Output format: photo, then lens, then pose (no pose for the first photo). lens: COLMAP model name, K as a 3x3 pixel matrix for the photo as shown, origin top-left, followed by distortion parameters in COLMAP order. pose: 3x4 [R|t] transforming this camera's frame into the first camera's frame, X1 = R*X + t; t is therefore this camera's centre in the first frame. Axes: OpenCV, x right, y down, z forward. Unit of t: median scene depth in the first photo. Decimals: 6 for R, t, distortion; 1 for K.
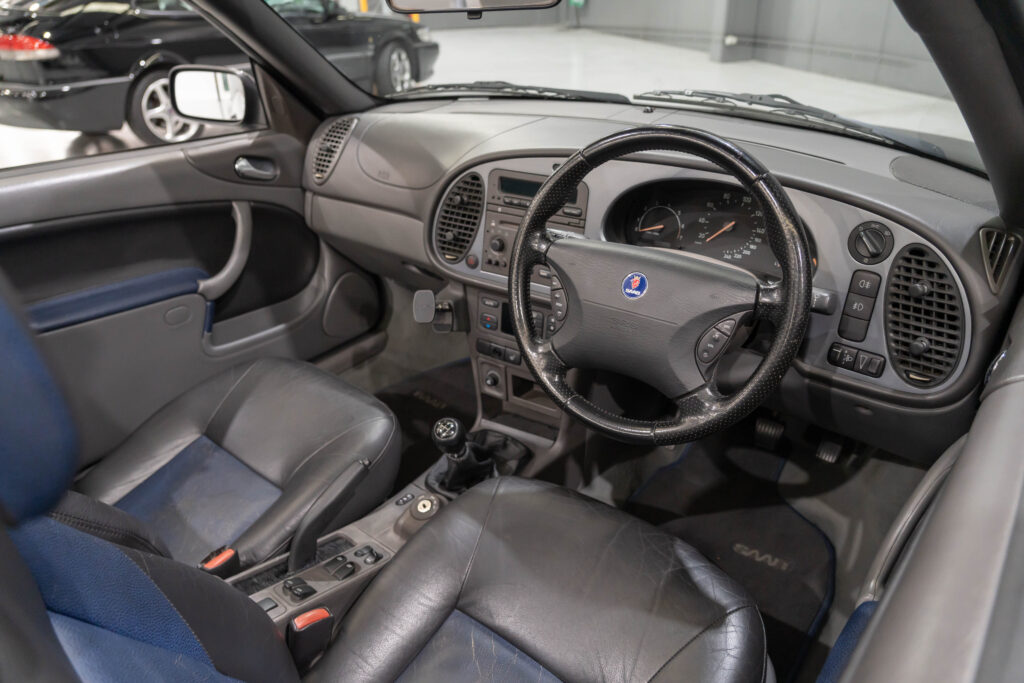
lens RADIAL K [[688.1, 0, 519.8], [0, 688.1, 338.4], [0, 0, 1]] dist [-0.030142, 0.018566]
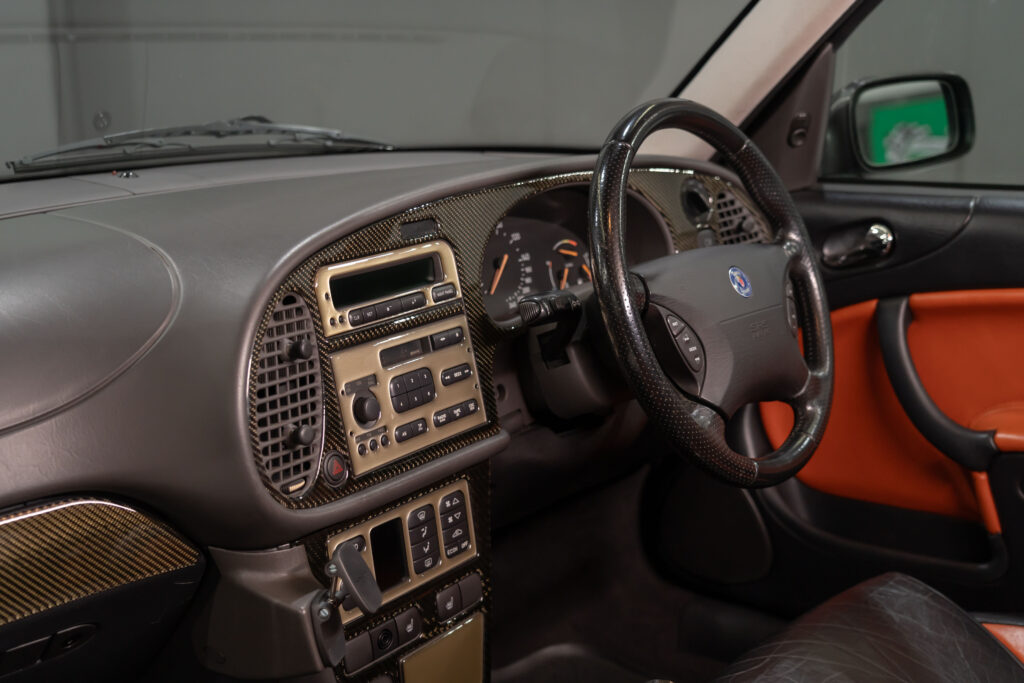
lens RADIAL K [[1414.3, 0, 529.2], [0, 1414.3, 338.5], [0, 0, 1]] dist [0.044992, 0.000000]
pose [[0.014524, -0.196828, 0.980331, -0.993745], [0.485944, 0.858251, 0.165117, -0.284430], [-0.873869, 0.473988, 0.108113, 0.751419]]
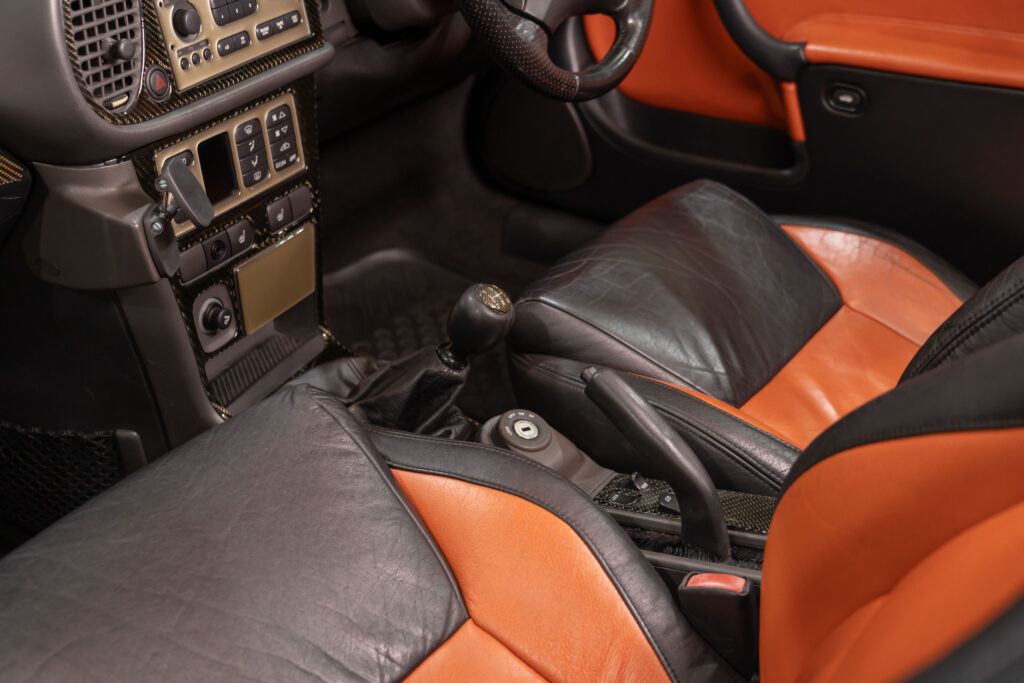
lens RADIAL K [[1414.3, 0, 531.3], [0, 1414.3, 338.3], [0, 0, 1]] dist [0.044992, 0.000000]
pose [[-0.102792, -0.457363, 0.883319, -1.022168], [0.452516, 0.769310, 0.450990, -0.300015], [-0.885812, 0.446074, 0.127885, 0.743293]]
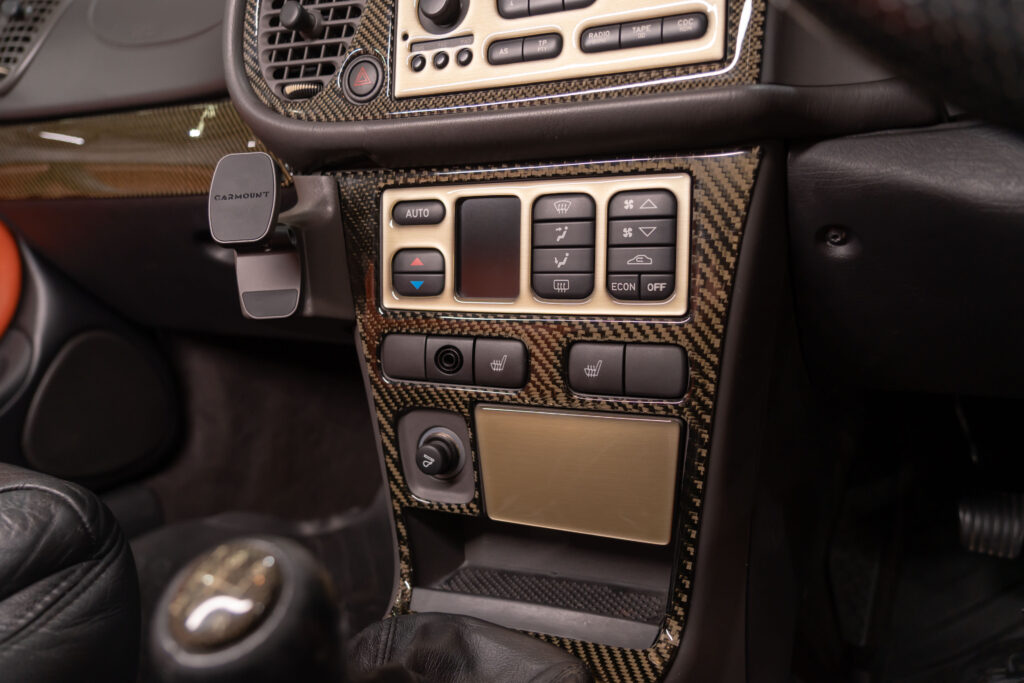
lens RADIAL K [[747.9, 0, 526.4], [0, 747.9, 346.8], [0, 0, 1]] dist [0.003935, 0.000643]
pose [[0.986531, -0.052894, 0.154788, -0.055595], [0.096455, 0.952365, -0.289306, 0.127247], [-0.132112, 0.300340, 0.944639, 0.690730]]
